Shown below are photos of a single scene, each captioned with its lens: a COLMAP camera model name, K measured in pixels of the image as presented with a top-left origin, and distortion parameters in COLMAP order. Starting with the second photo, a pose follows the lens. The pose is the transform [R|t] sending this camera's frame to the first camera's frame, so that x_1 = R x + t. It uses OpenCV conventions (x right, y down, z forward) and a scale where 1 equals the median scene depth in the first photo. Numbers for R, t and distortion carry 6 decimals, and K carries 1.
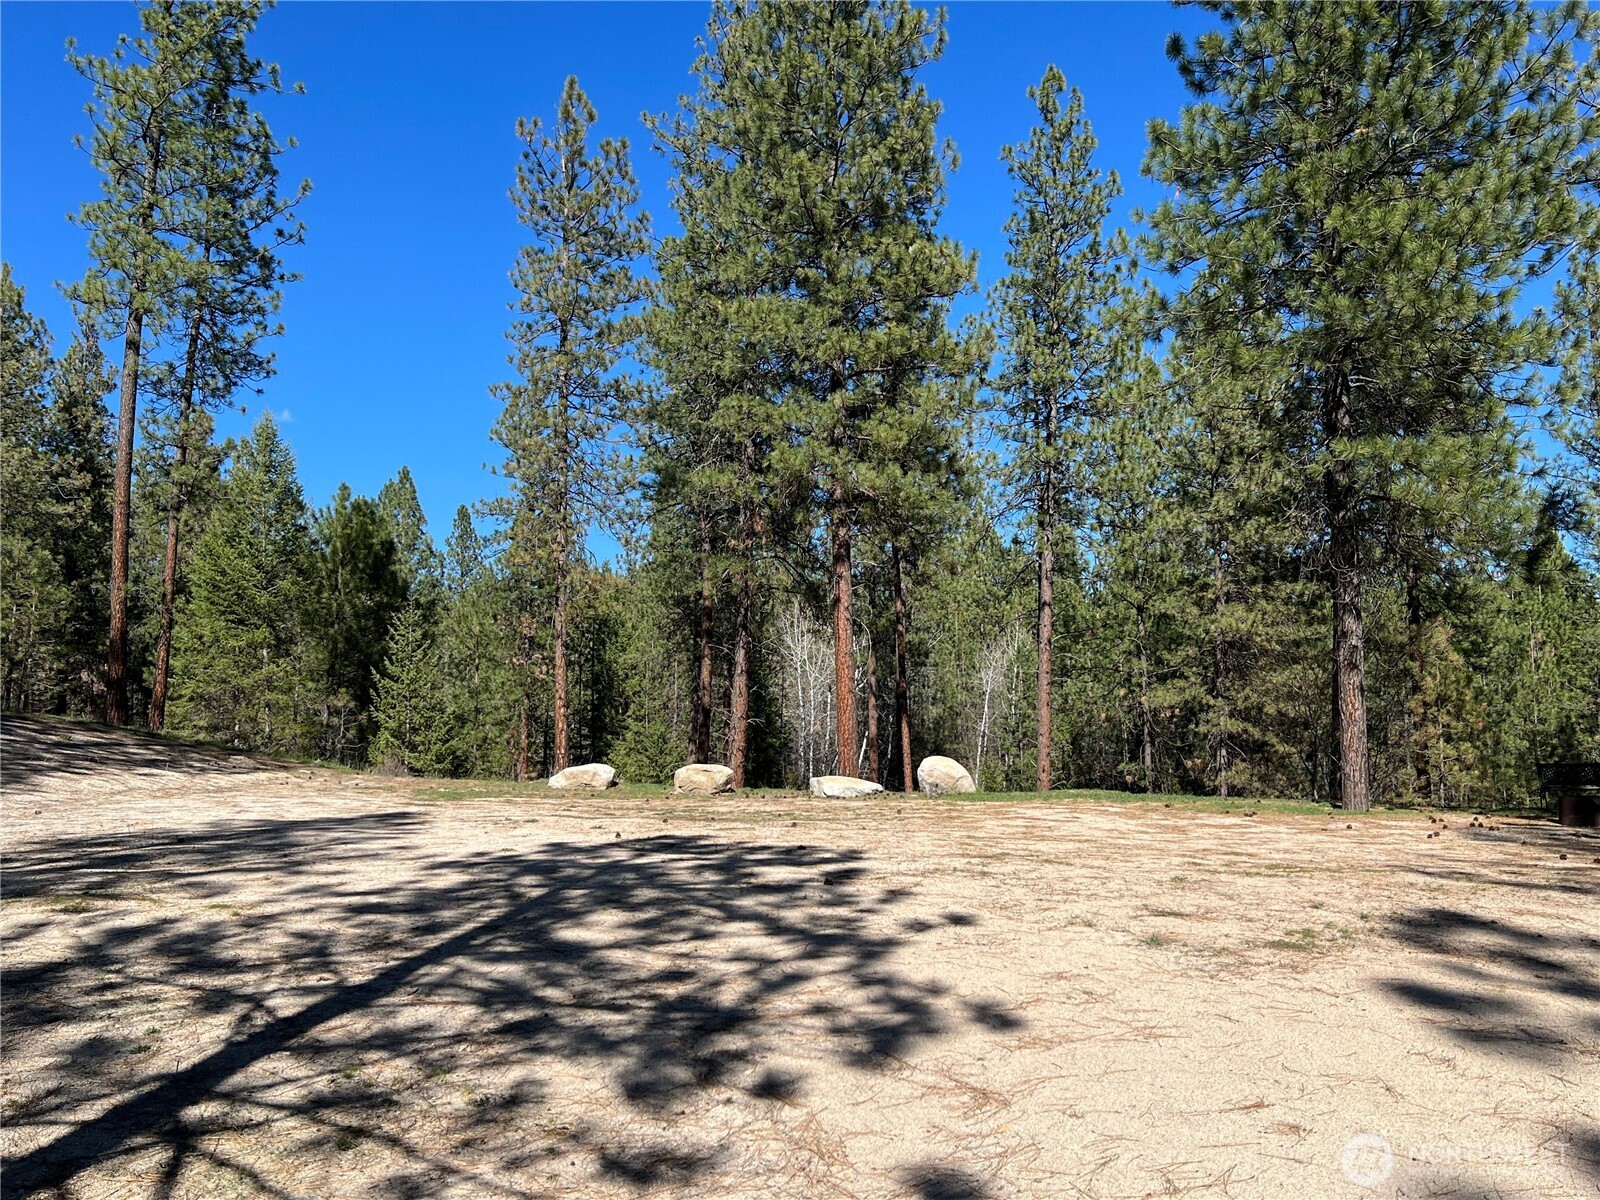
lens RADIAL K [[1302.4, 0, 815.7], [0, 1302.4, 617.4], [0, 0, 1]] dist [0.063422, -0.066929]
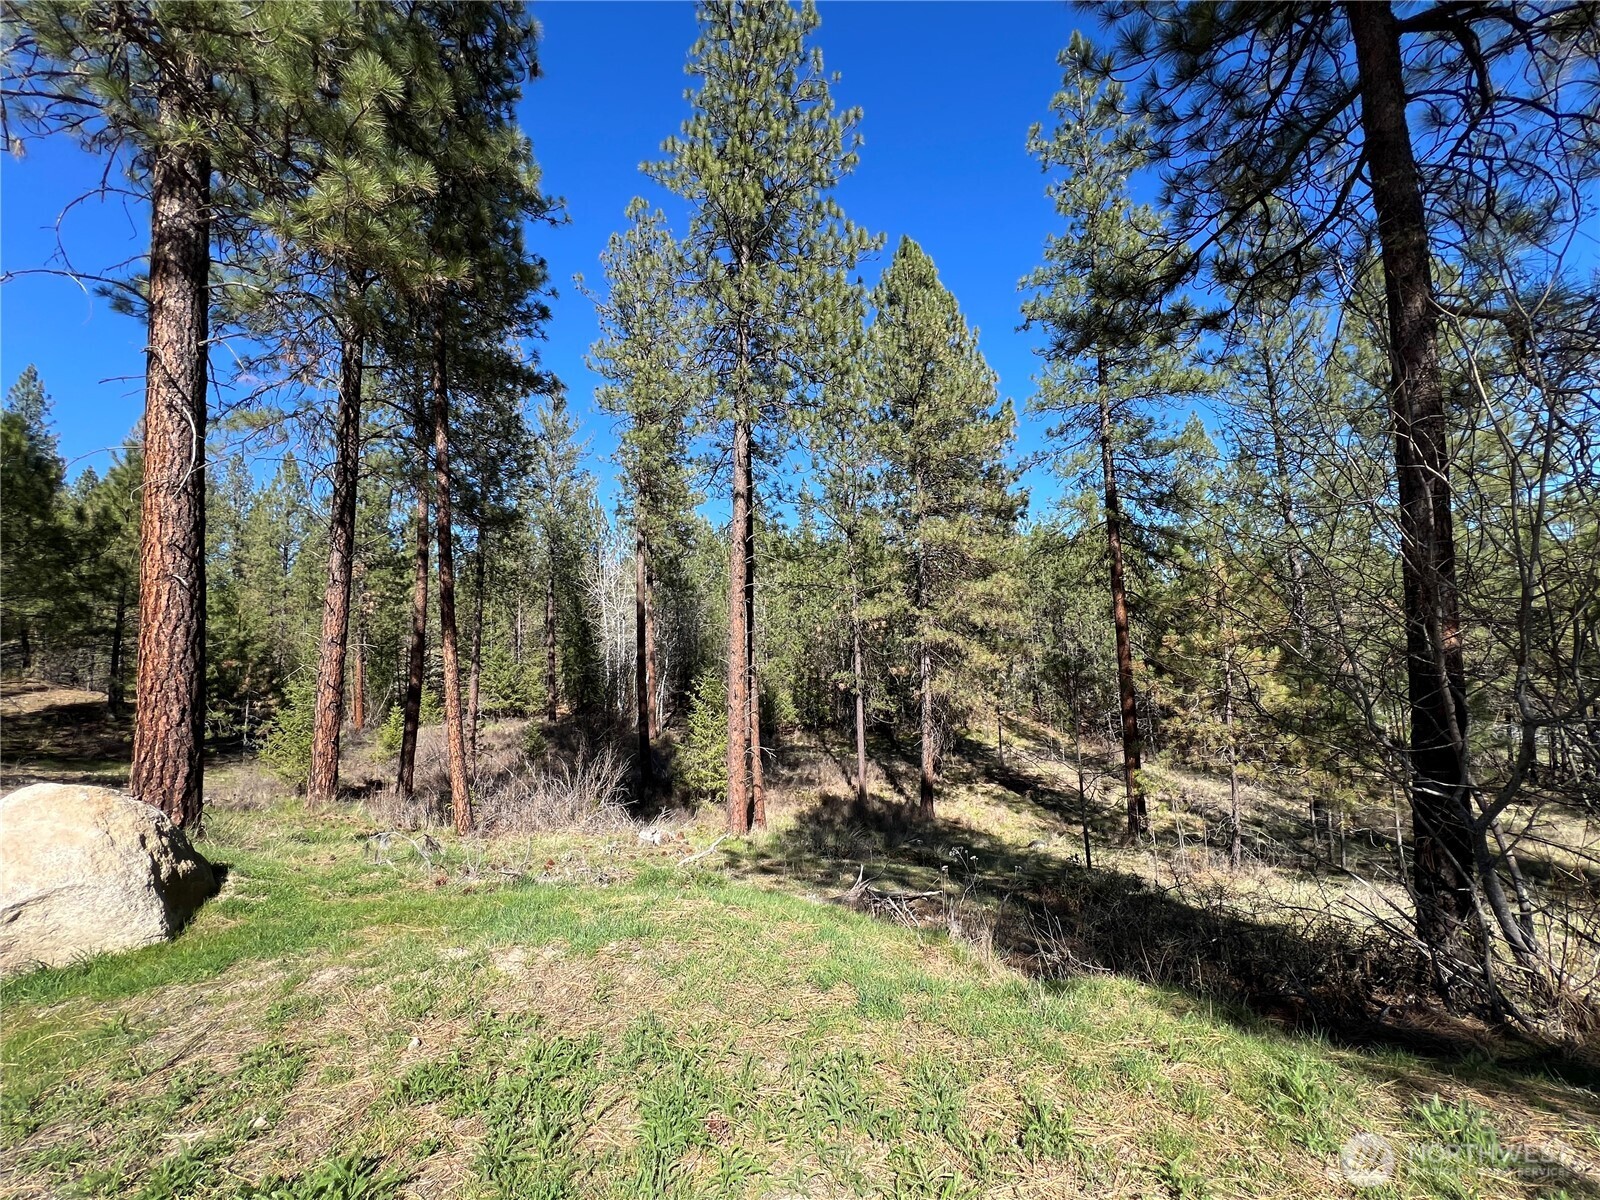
lens RADIAL K [[642.5, 0, 797.8], [0, 642.5, 598.7], [0, 0, 1]] dist [-0.001699, 0.000337]
pose [[0.988598, -0.017581, 0.149548, 0.166850], [0.014855, 0.999703, 0.019329, 0.052536], [-0.149843, -0.016887, 0.988566, 0.639147]]
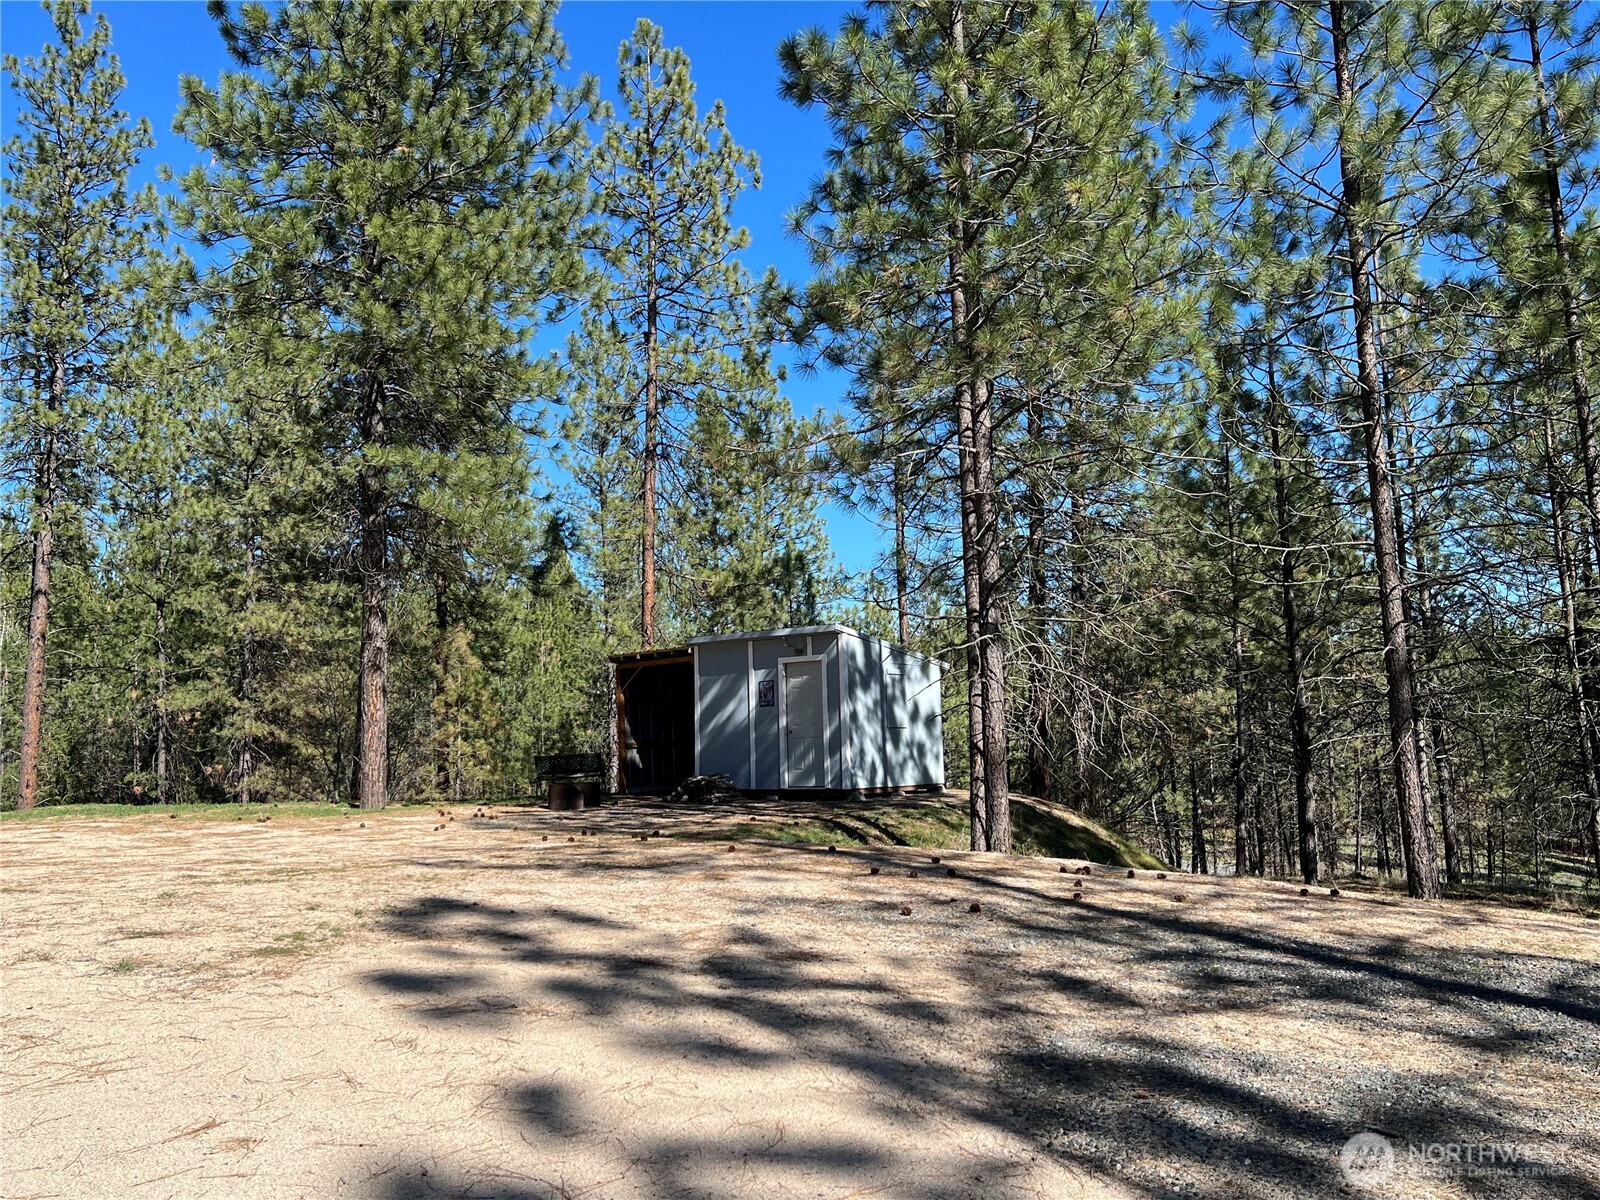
lens RADIAL K [[1302.4, 0, 815.7], [0, 1302.4, 617.4], [0, 0, 1]] dist [0.063422, -0.066929]
pose [[0.768095, 0.037825, 0.639217, 0.015826], [-0.036548, 0.999216, -0.015210, 0.001025], [-0.639292, -0.011679, 0.768876, -0.001907]]
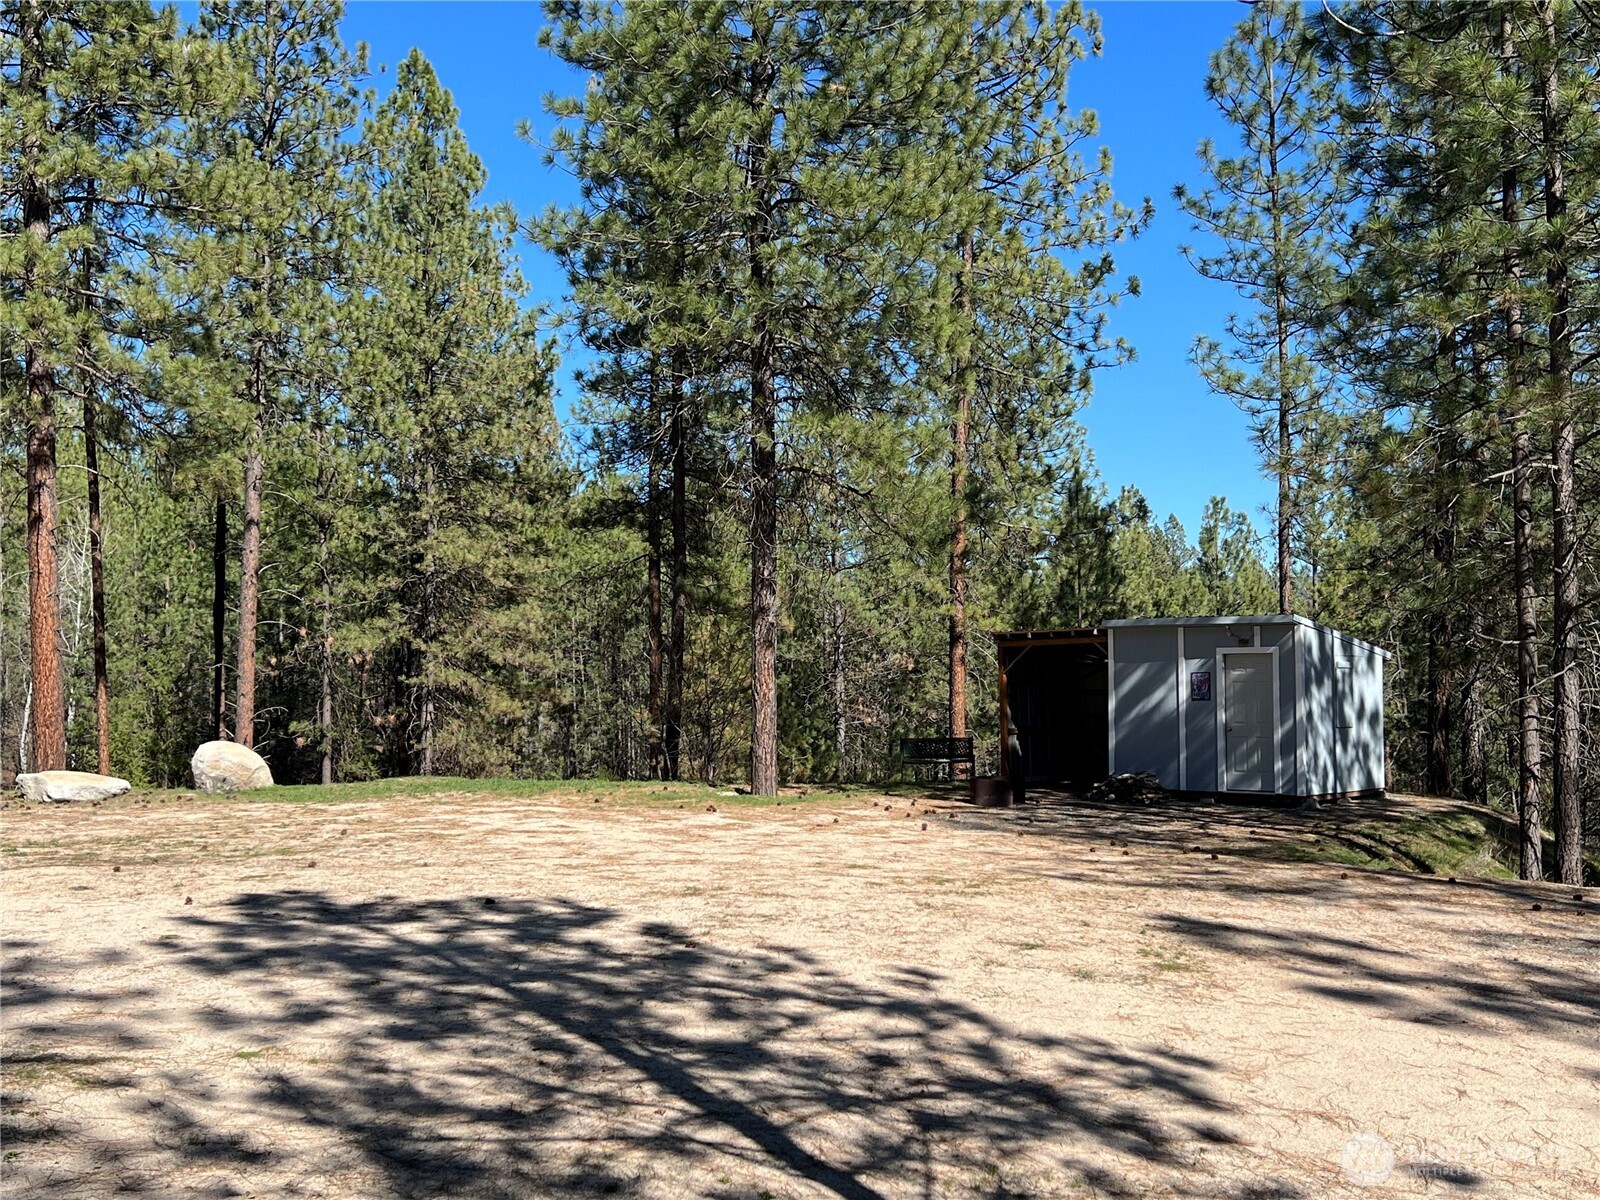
lens RADIAL K [[1730.4, 0, 803.6], [0, 1730.4, 604.4], [0, 0, 1]] dist [0.078330, -0.003266]
pose [[0.816196, 0.021304, 0.577382, -0.160130], [-0.055864, 0.997548, 0.042162, -0.025661], [-0.575068, -0.066667, 0.815385, -0.020134]]
